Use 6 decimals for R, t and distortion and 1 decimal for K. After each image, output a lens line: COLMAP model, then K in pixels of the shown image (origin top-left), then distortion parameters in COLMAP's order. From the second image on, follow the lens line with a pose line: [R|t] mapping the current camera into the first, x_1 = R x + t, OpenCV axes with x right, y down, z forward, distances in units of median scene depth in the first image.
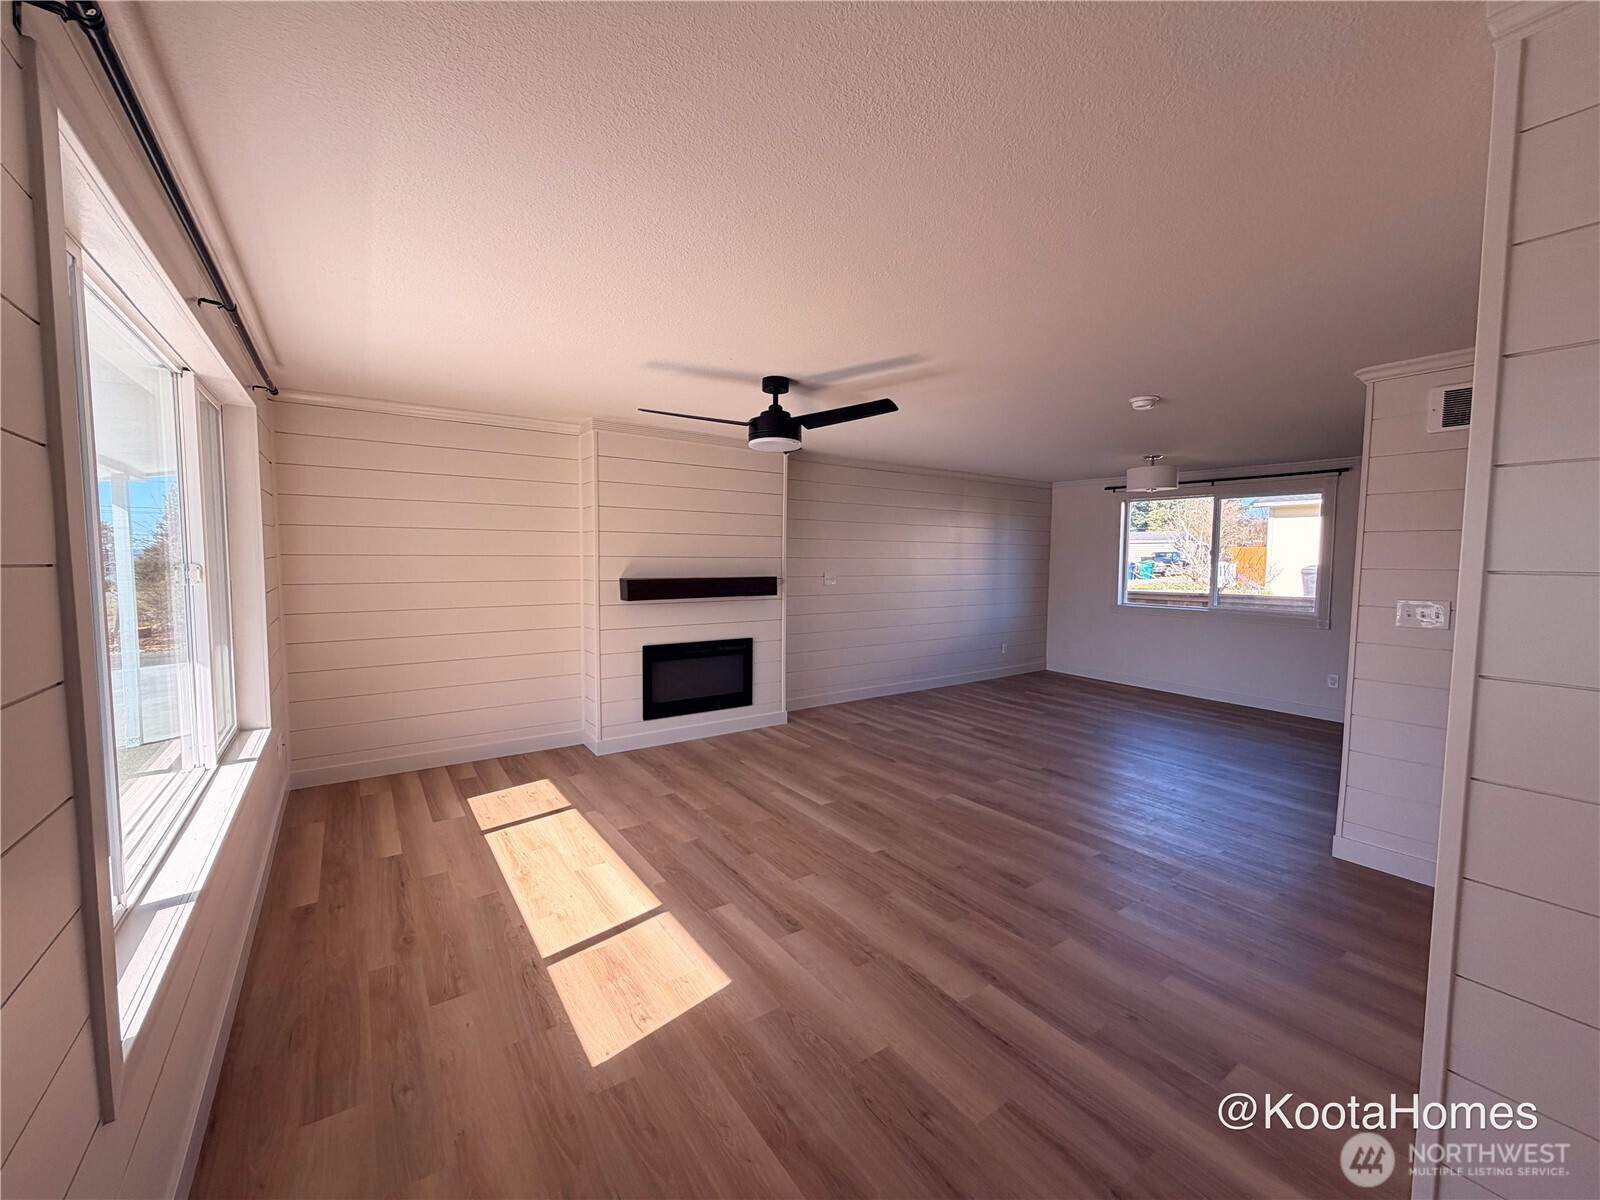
lens RADIAL K [[691.8, 0, 800.0], [0, 691.8, 600.0], [0, 0, 1]] dist [-0.000932, -0.000006]
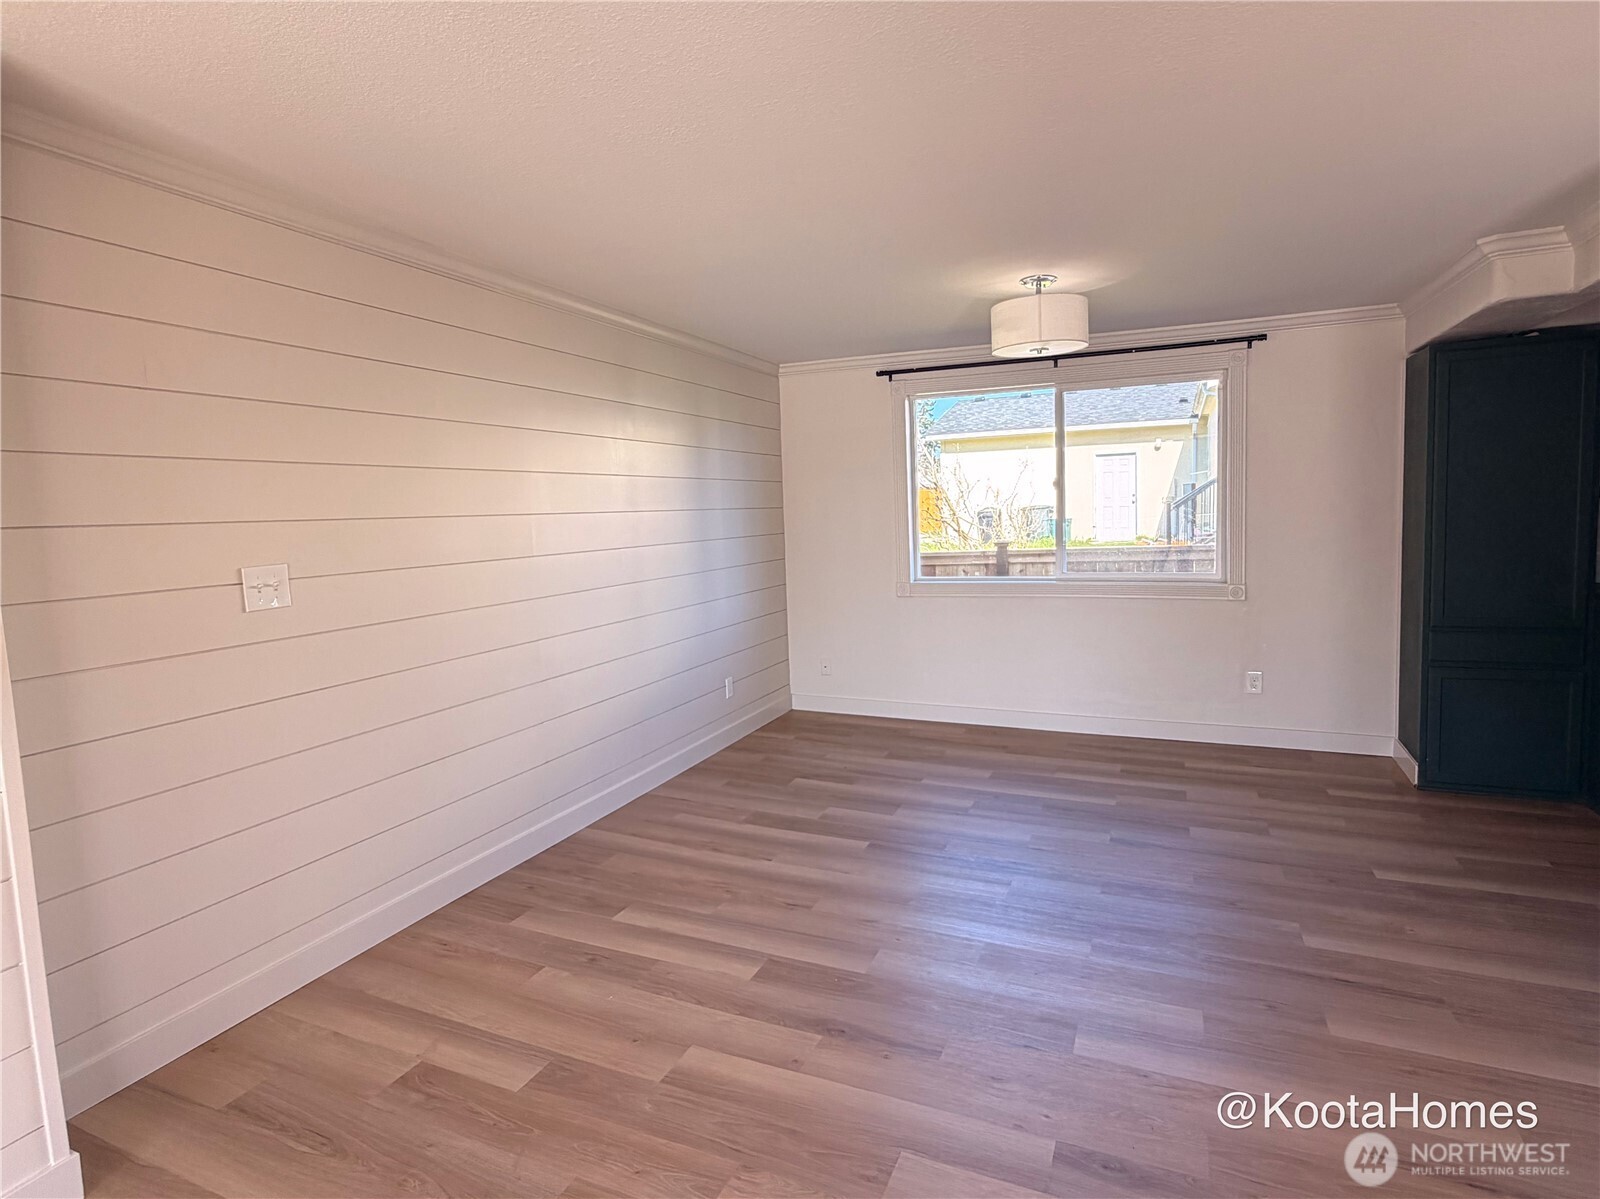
lens RADIAL K [[829.4, 0, 814.8], [0, 829.4, 577.9], [0, 0, 1]] dist [0.036341, 0.000550]
pose [[0.859569, -0.078545, 0.504947, 0.056762], [0.072411, 0.996868, 0.031798, -0.025948], [-0.505863, 0.009231, 0.862564, 0.493034]]
